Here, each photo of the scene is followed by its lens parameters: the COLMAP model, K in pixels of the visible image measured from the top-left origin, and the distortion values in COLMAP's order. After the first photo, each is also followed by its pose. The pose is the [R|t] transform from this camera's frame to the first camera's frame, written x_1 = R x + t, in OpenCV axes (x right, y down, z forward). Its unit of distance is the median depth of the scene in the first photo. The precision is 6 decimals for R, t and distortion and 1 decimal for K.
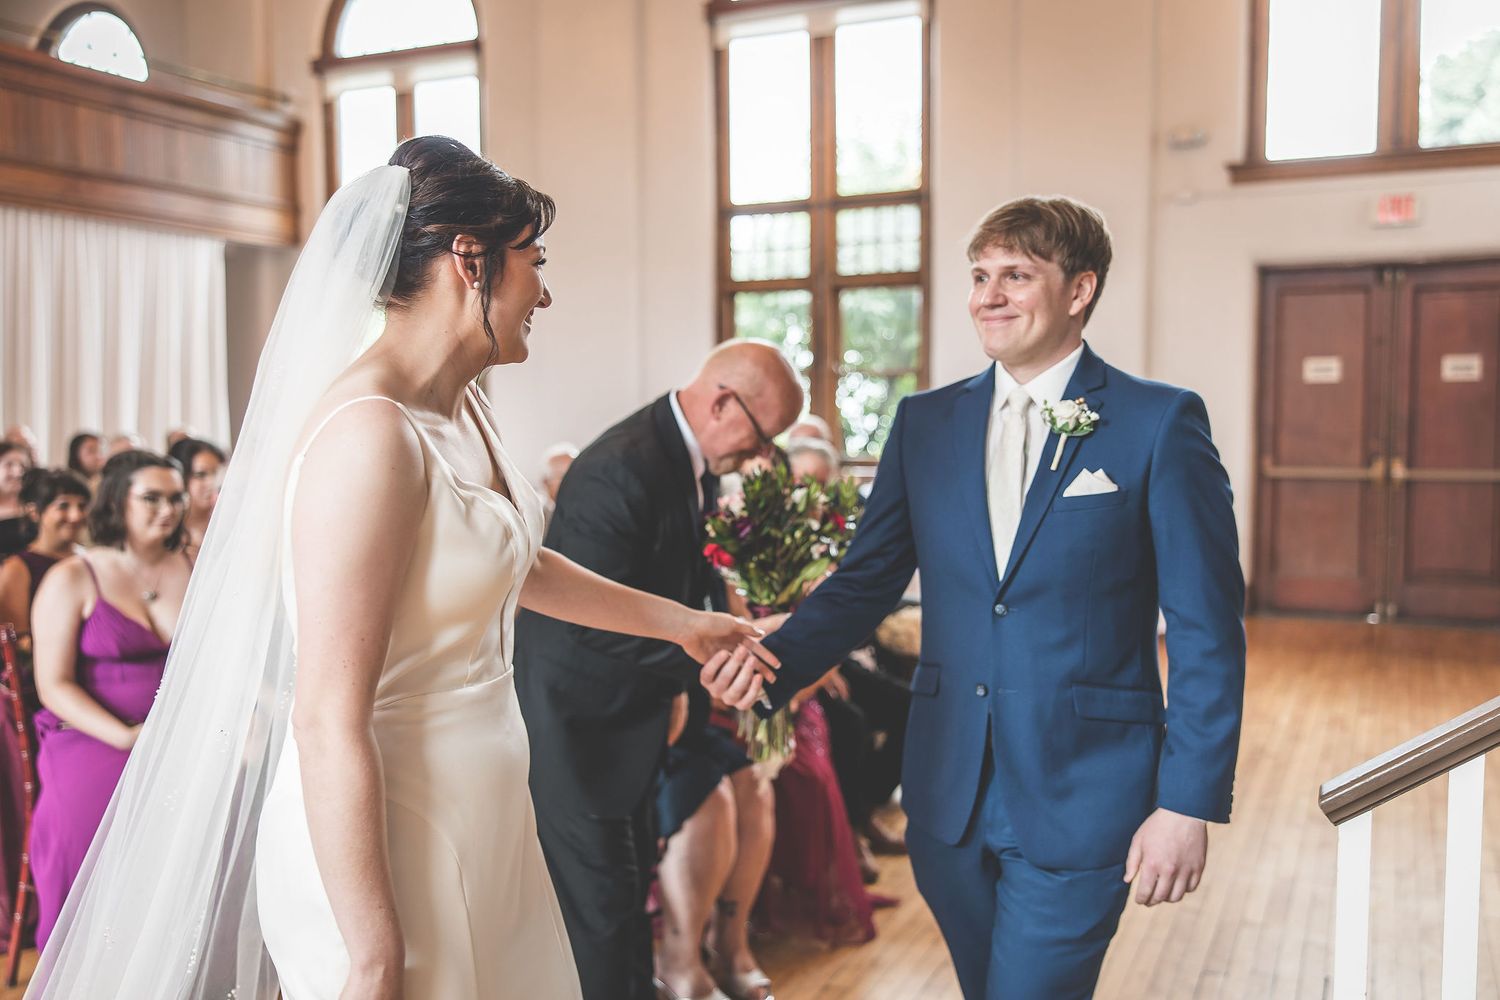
lens RADIAL K [[1438.0, 0, 750.0], [0, 1438.0, 500.0], [0, 0, 1]] dist [0.002445, -0.001725]
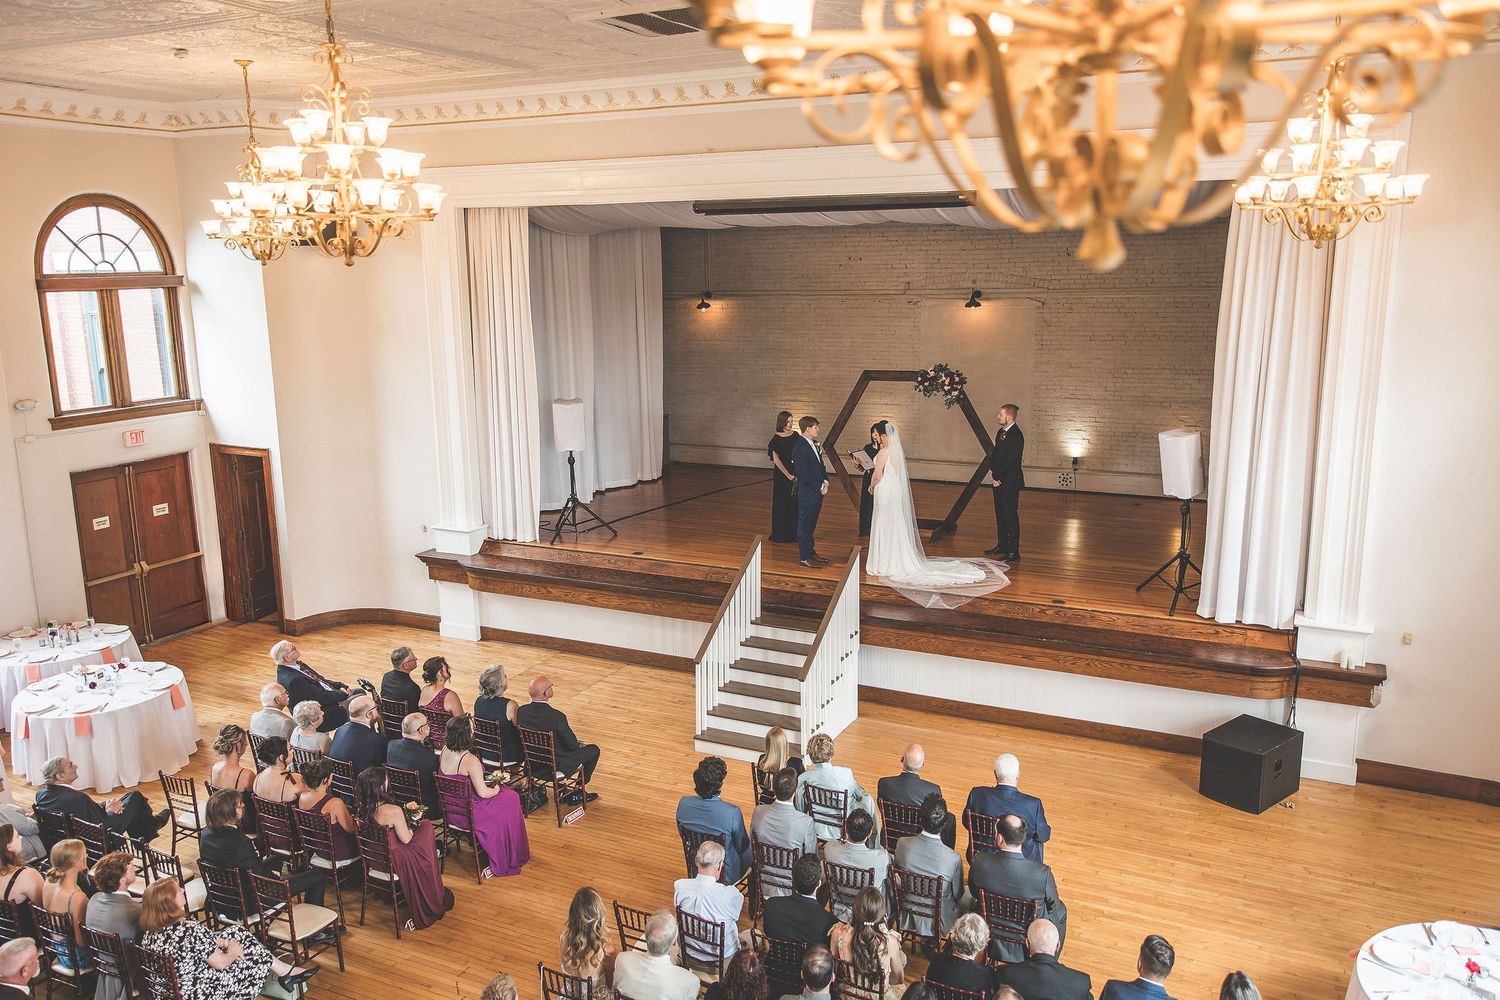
lens RADIAL K [[1181.0, 0, 750.0], [0, 1181.0, 500.0], [0, 0, 1]] dist [0.009934, 0.004852]
pose [[0.004953, -0.200187, 0.979745, -1.094329], [0.075779, 0.977015, 0.199246, -0.365774], [-0.997112, 0.073257, 0.020009, 0.151169]]
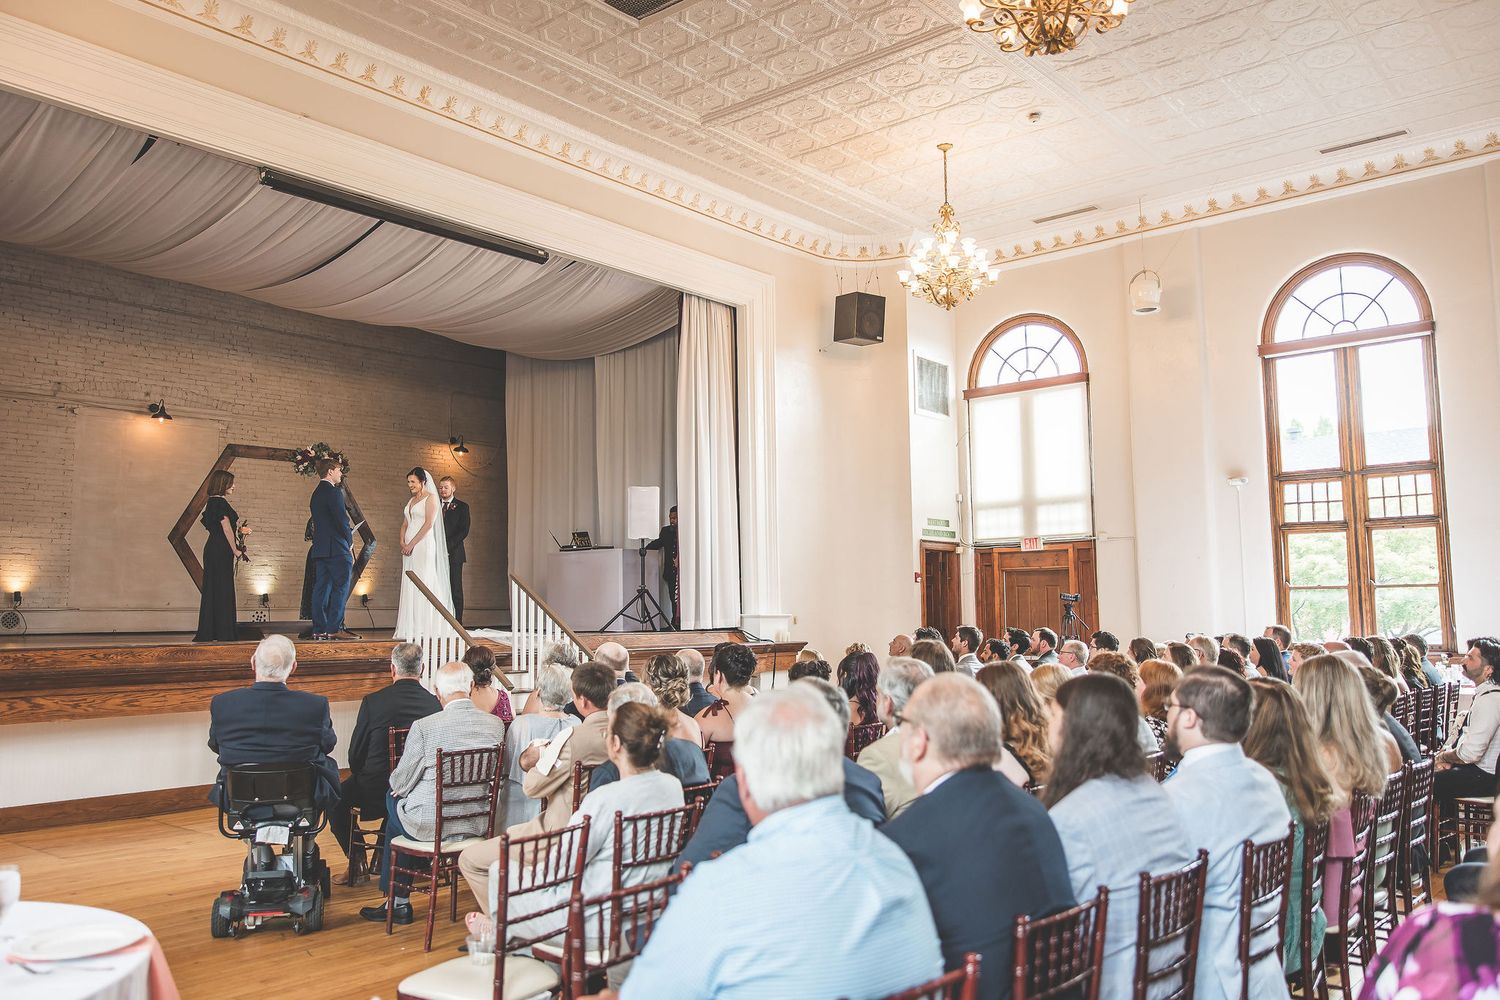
lens RADIAL K [[1172.1, 0, 735.5], [0, 1172.1, 507.4], [0, 0, 1]] dist [0.012226, 0.005285]
pose [[-0.967143, 0.036250, 0.251636, -0.362285], [0.028594, 0.999012, -0.034016, -0.073423], [-0.252620, -0.025703, -0.967224, 1.146788]]
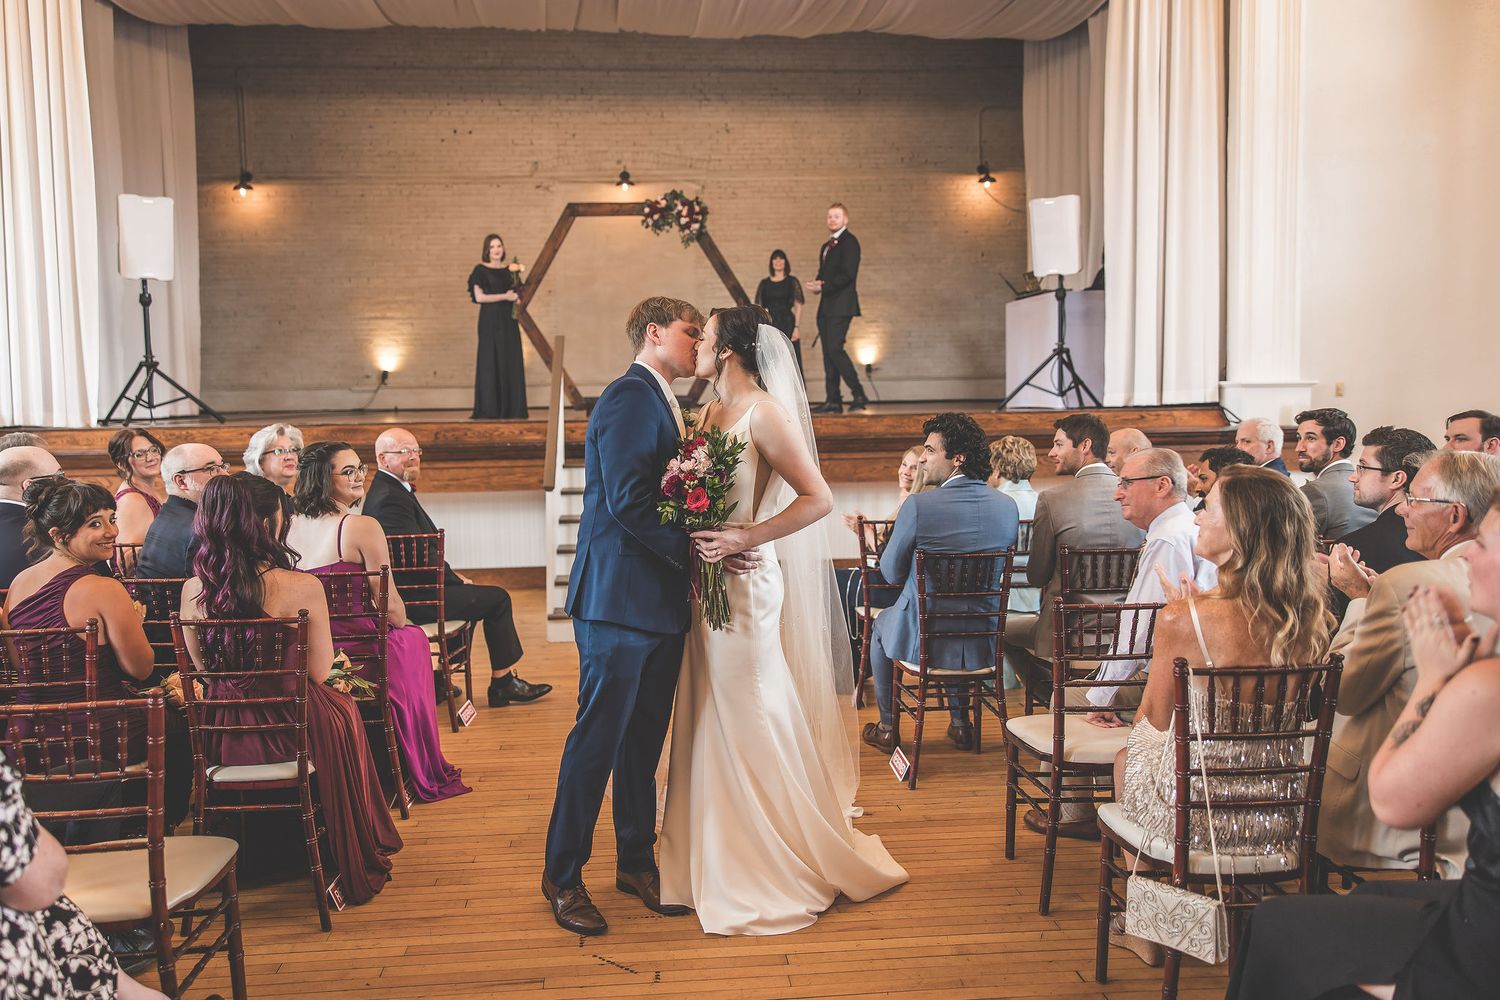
lens RADIAL K [[1172.3, 0, 731.3], [0, 1172.3, 485.1], [0, 0, 1]] dist [0.011312, -0.001174]
pose [[-0.517083, -0.052678, 0.854313, -0.617271], [0.070673, 0.992069, 0.103948, -0.031535], [-0.853012, 0.114127, -0.509259, 0.520803]]
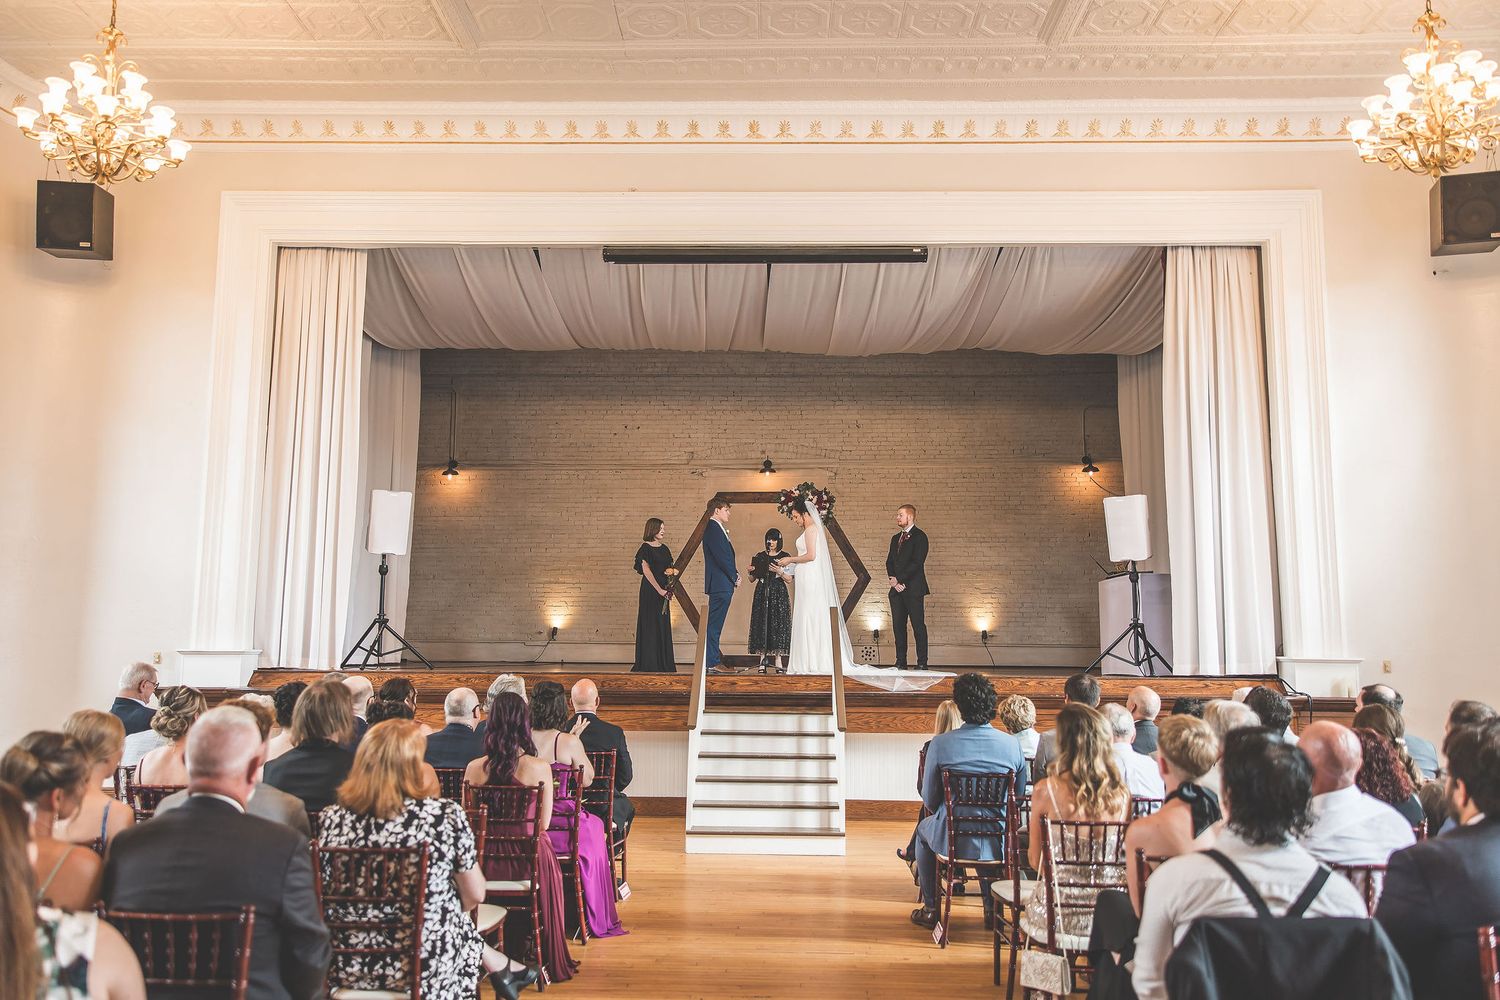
lens RADIAL K [[1201.8, 0, 740.1], [0, 1201.8, 505.0], [0, 0, 1]] dist [0.007864, 0.006531]
pose [[-0.414139, 0.113519, 0.903107, -0.830426], [0.048515, 0.993535, -0.102638, -0.037044], [-0.908920, 0.001308, -0.416969, 0.608039]]
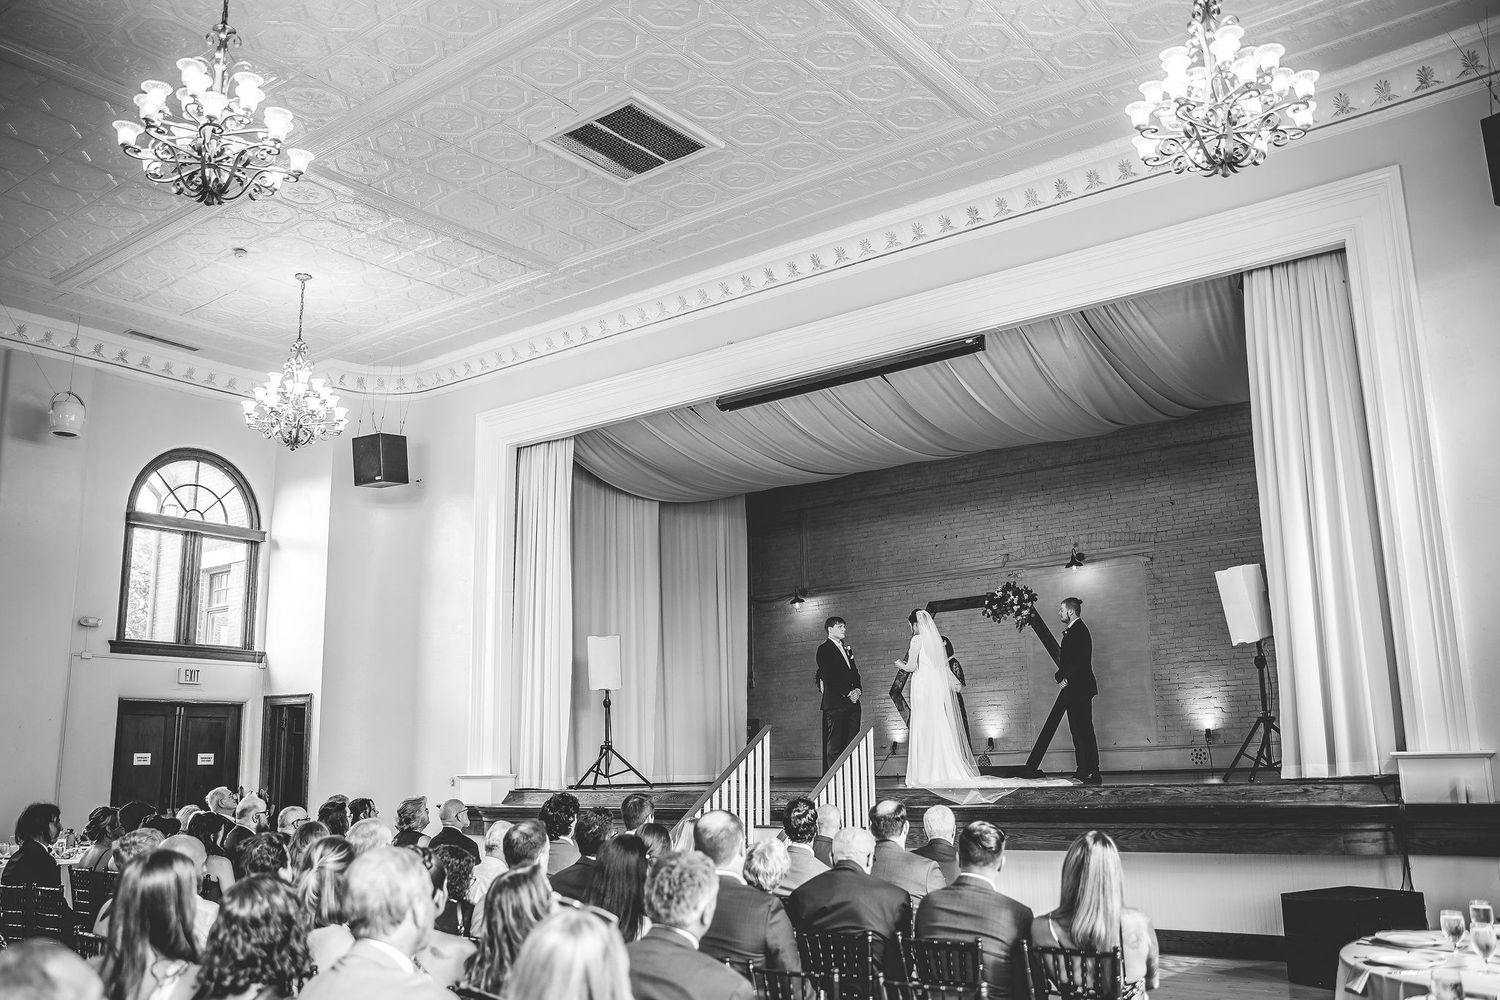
lens RADIAL K [[1249.3, 0, 748.8], [0, 1249.3, 508.3], [0, 0, 1]] dist [-0.106954, 0.107782]
pose [[0.198545, 0.200150, 0.959437, -1.010262], [0.078138, 0.972577, -0.219061, -0.001116], [-0.976972, 0.118462, 0.177461, -0.052998]]
